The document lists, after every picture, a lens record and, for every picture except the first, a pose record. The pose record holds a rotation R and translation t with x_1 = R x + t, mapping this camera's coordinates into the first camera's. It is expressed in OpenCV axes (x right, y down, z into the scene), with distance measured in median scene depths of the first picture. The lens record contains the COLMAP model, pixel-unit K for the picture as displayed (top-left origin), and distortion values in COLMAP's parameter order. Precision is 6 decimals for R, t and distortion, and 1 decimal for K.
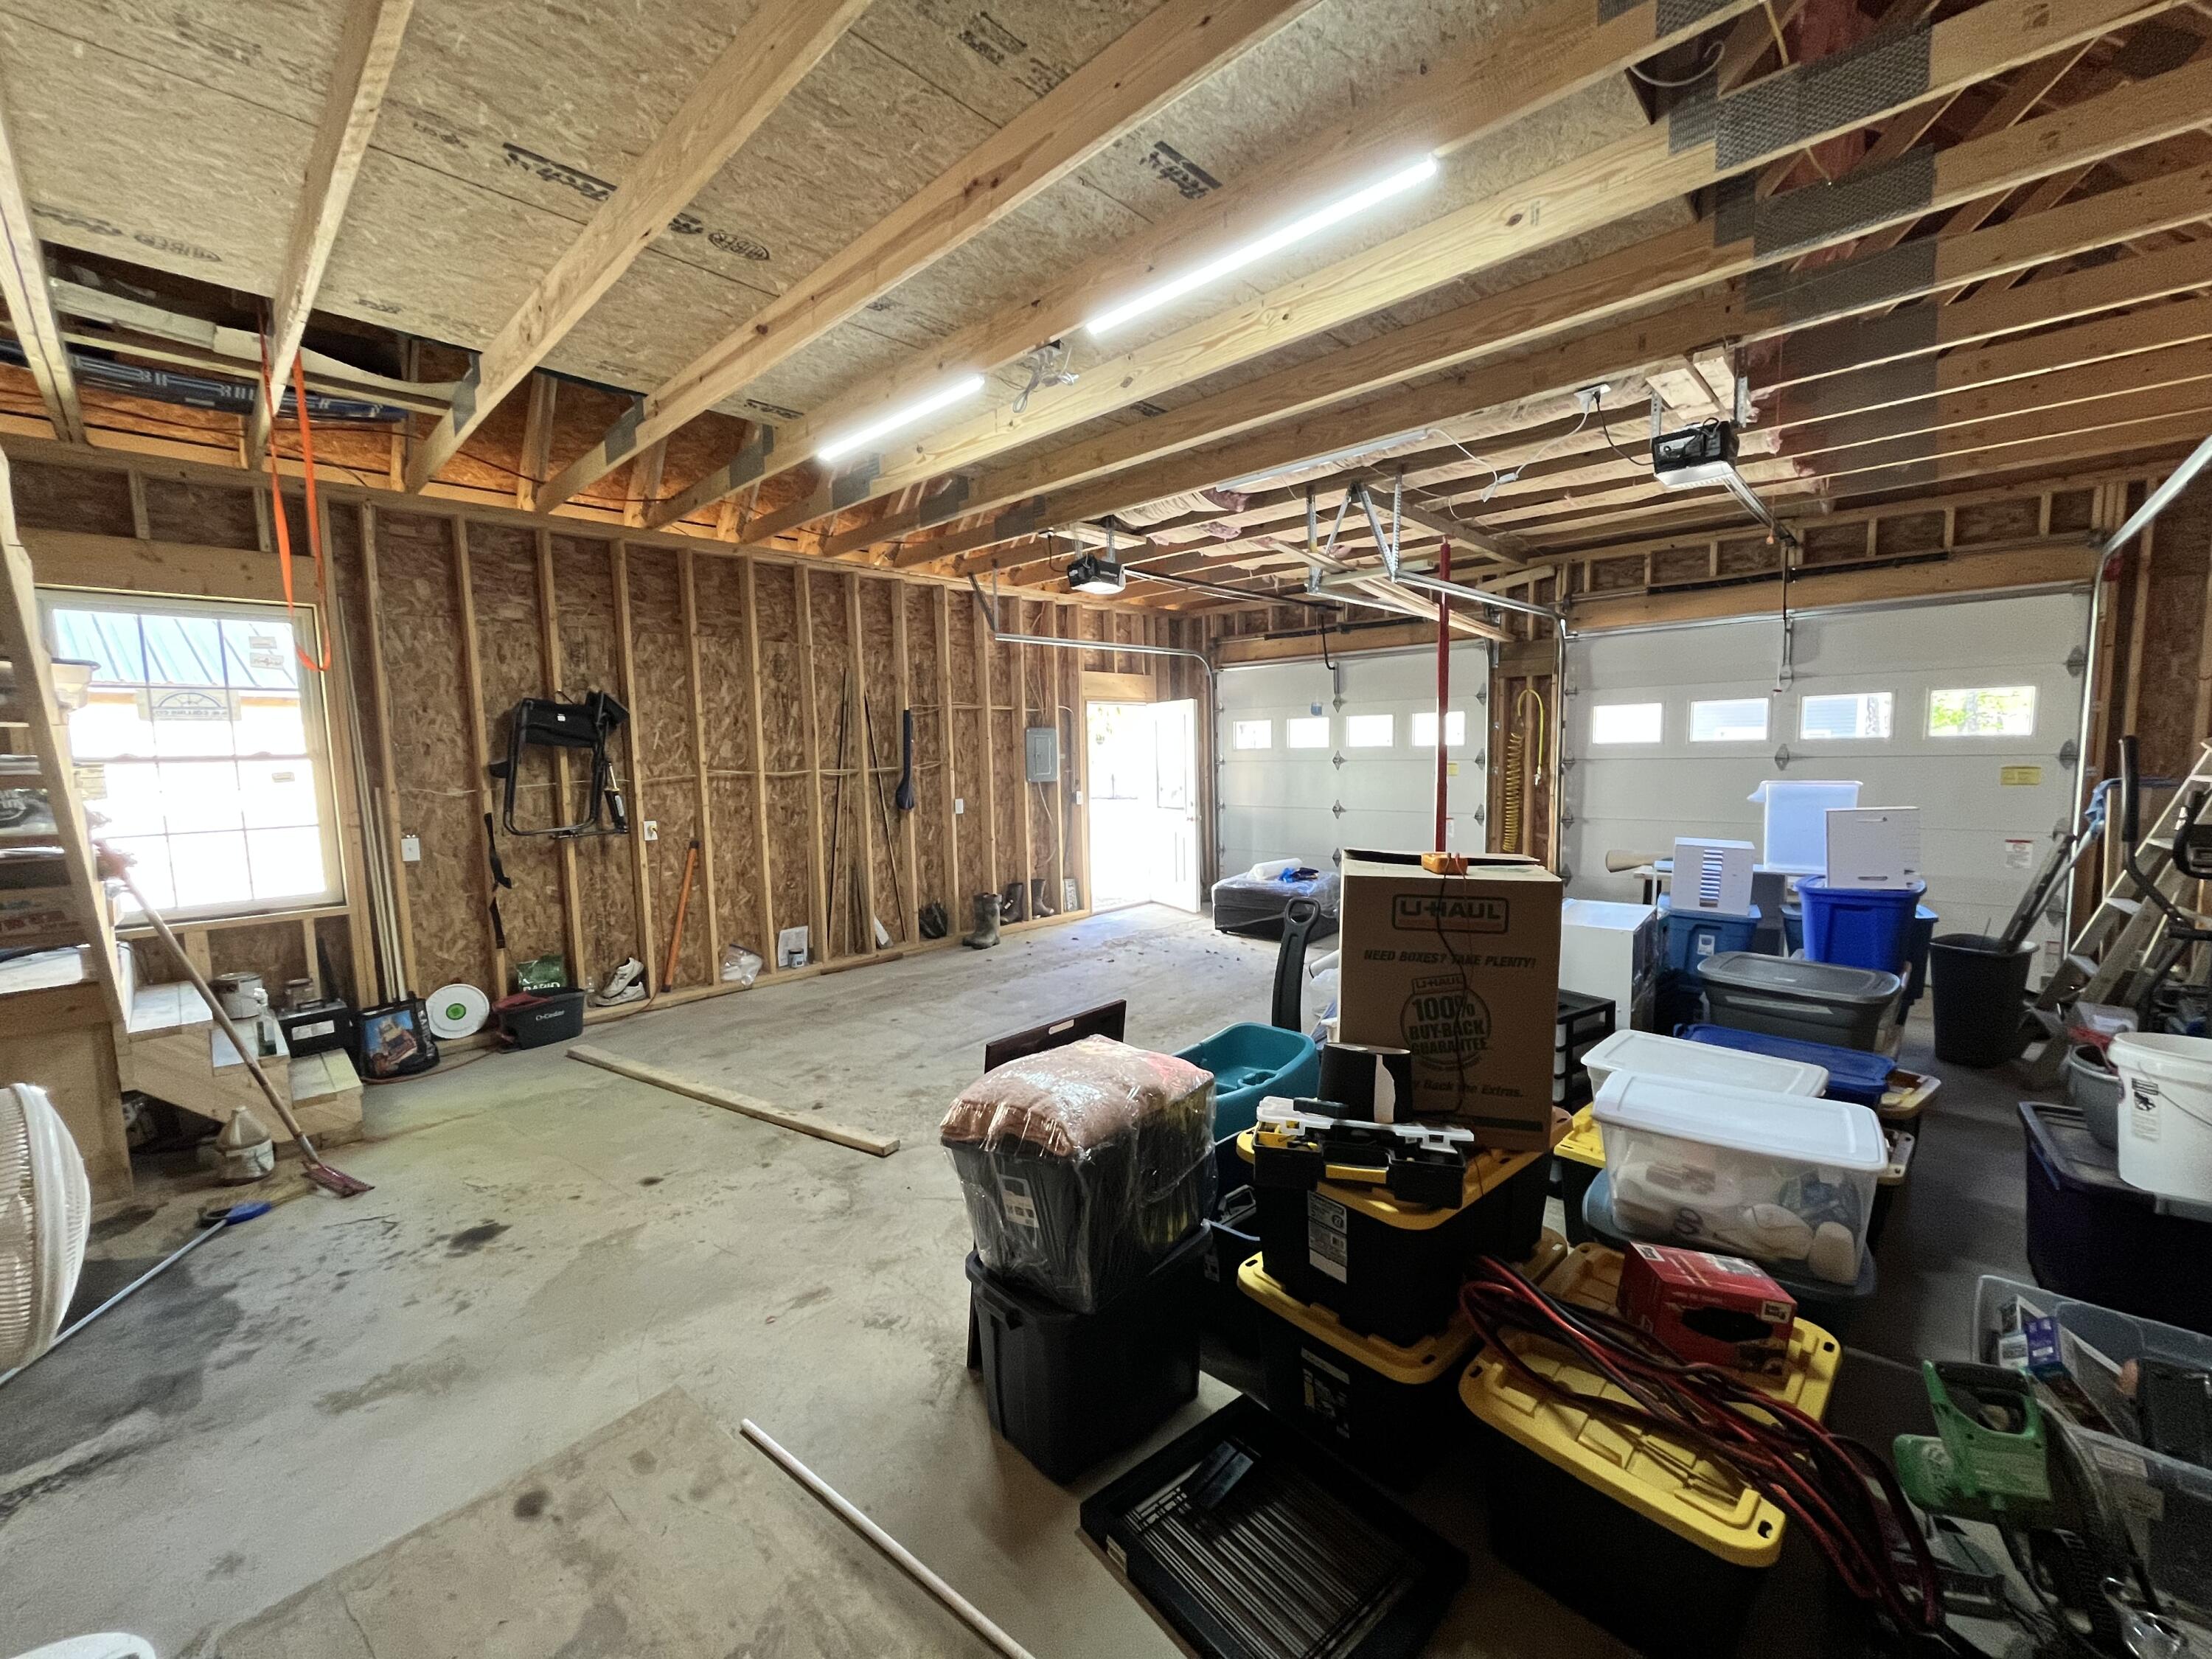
lens RADIAL K [[883.3, 0, 1103.5], [0, 883.3, 836.8], [0, 0, 1]] dist [-0.009710, 0.000704]
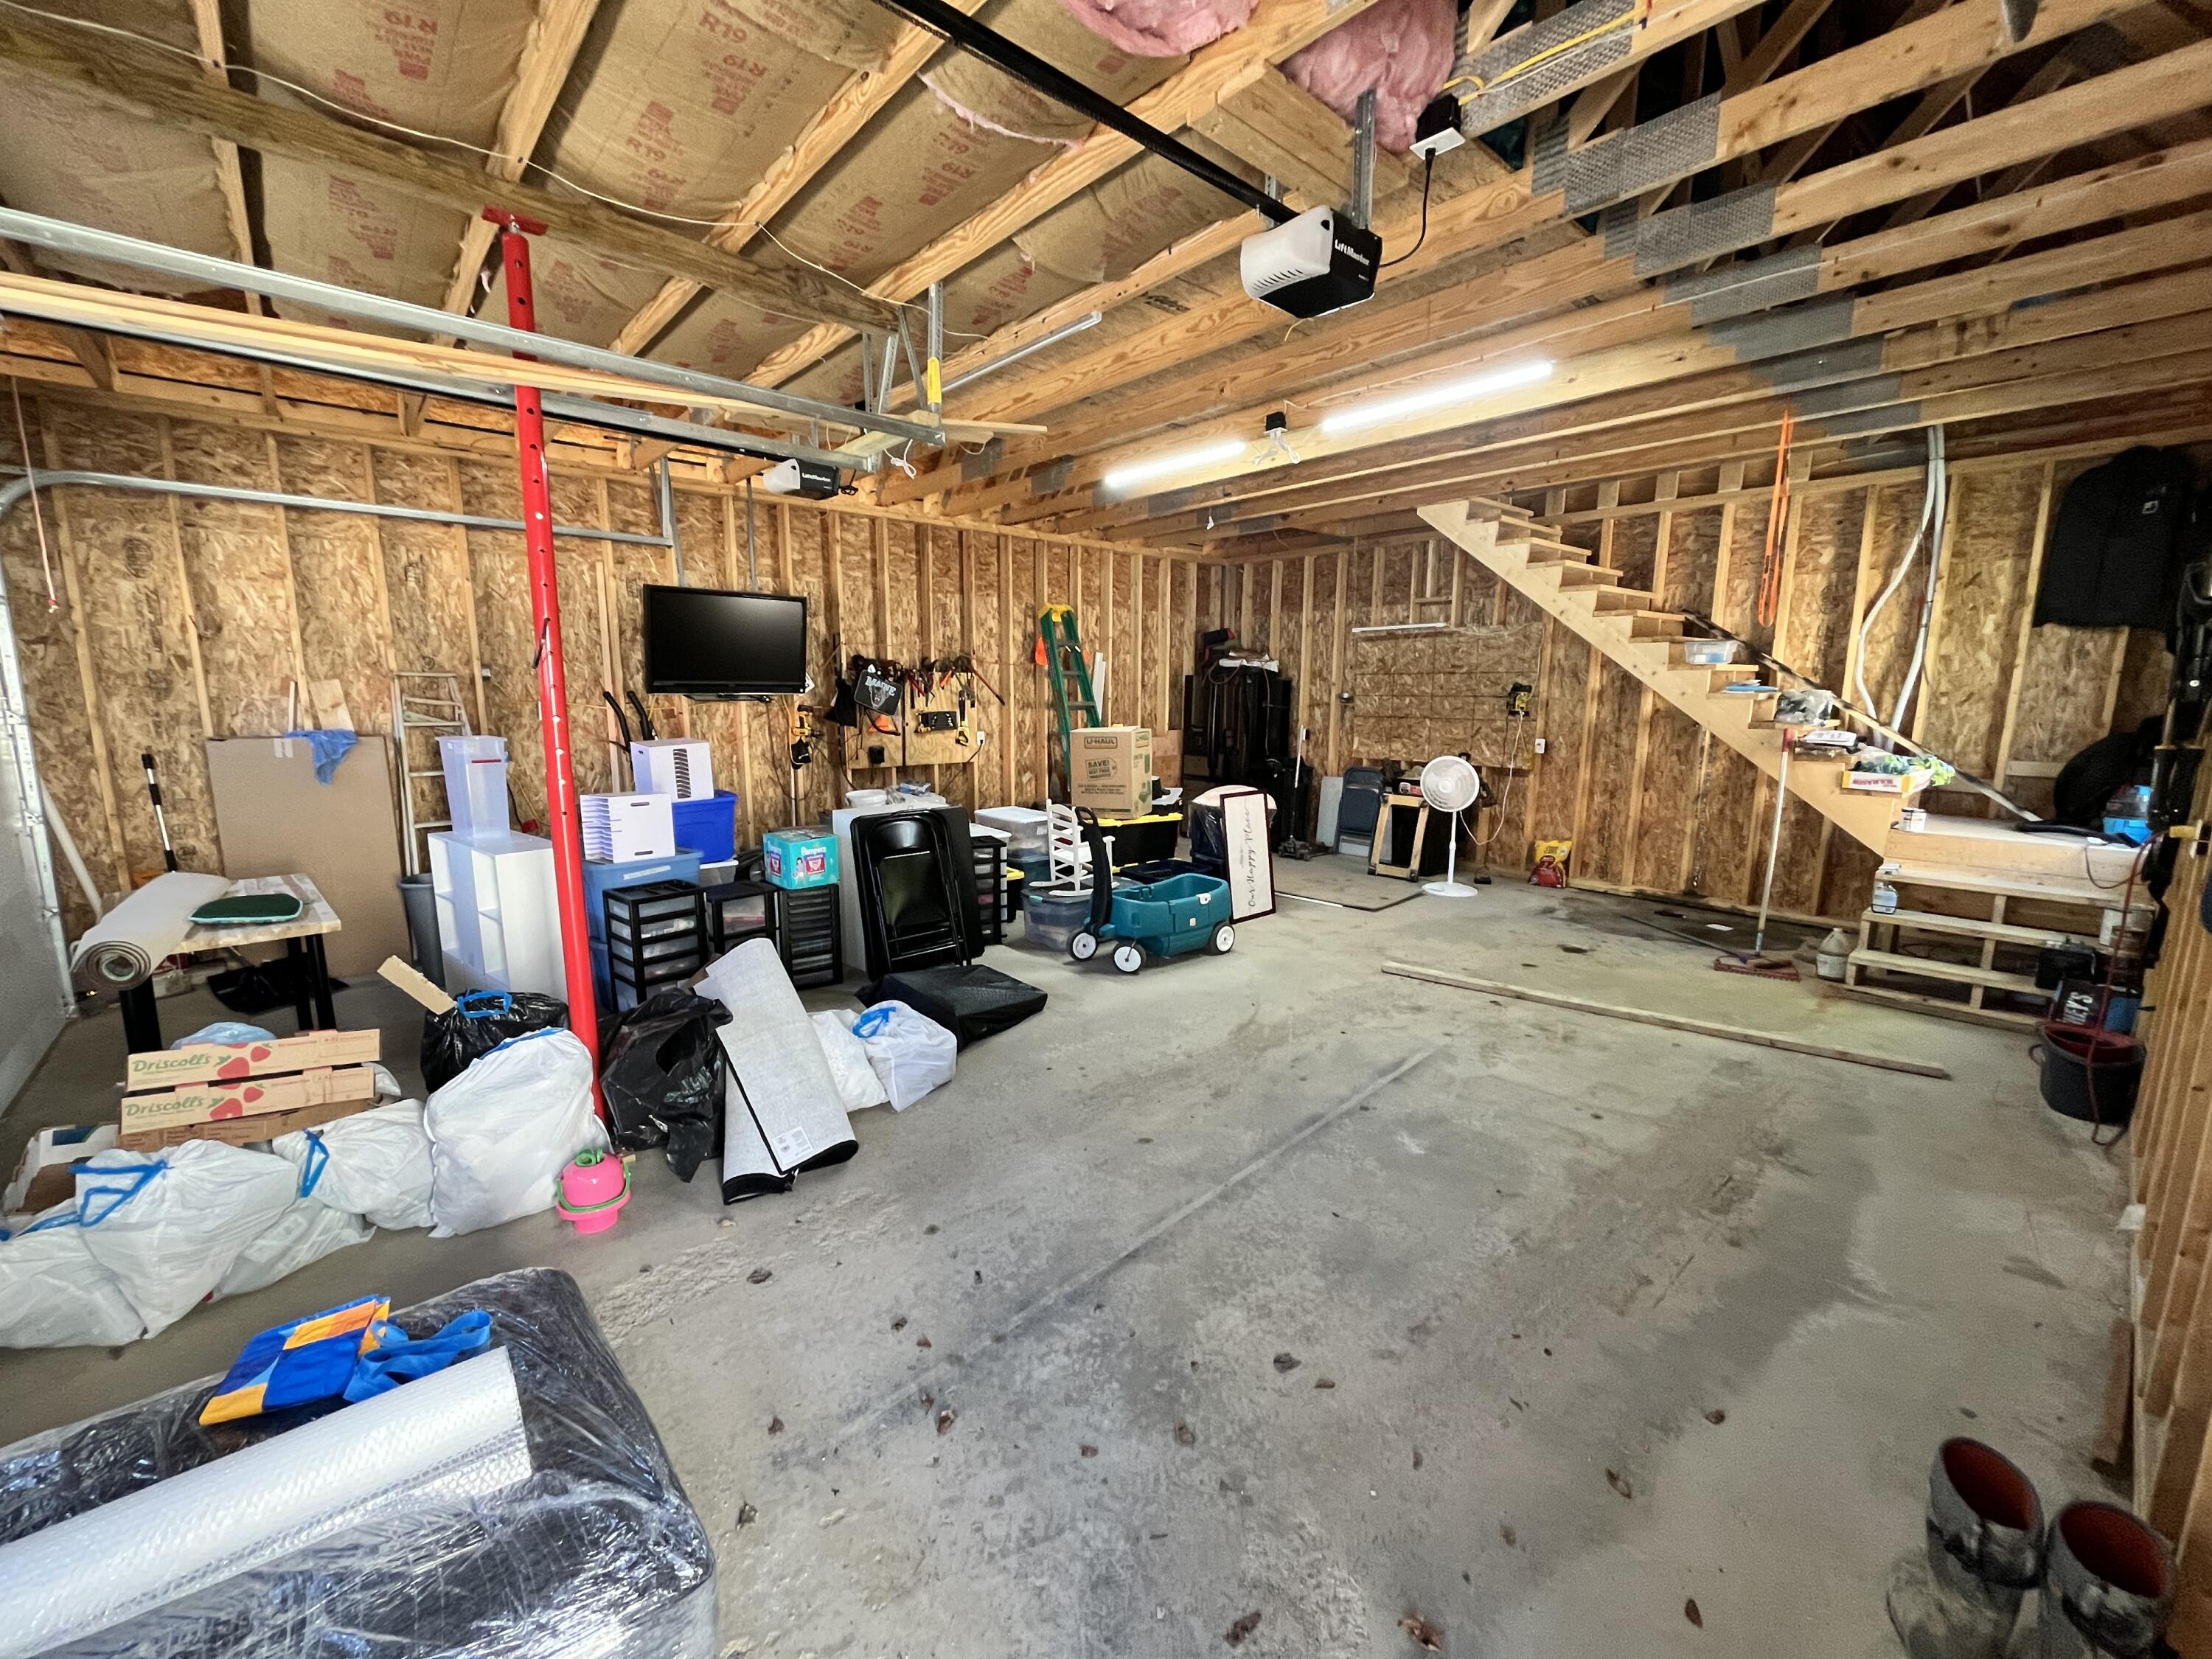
lens RADIAL K [[883.3, 0, 1103.6], [0, 883.3, 835.0], [0, 0, 1]] dist [-0.009710, 0.000704]
pose [[-0.995690, 0.006675, 0.092505, 0.054921], [0.030226, 0.966306, 0.255615, -0.157146], [-0.087682, 0.257309, -0.962343, 1.566672]]
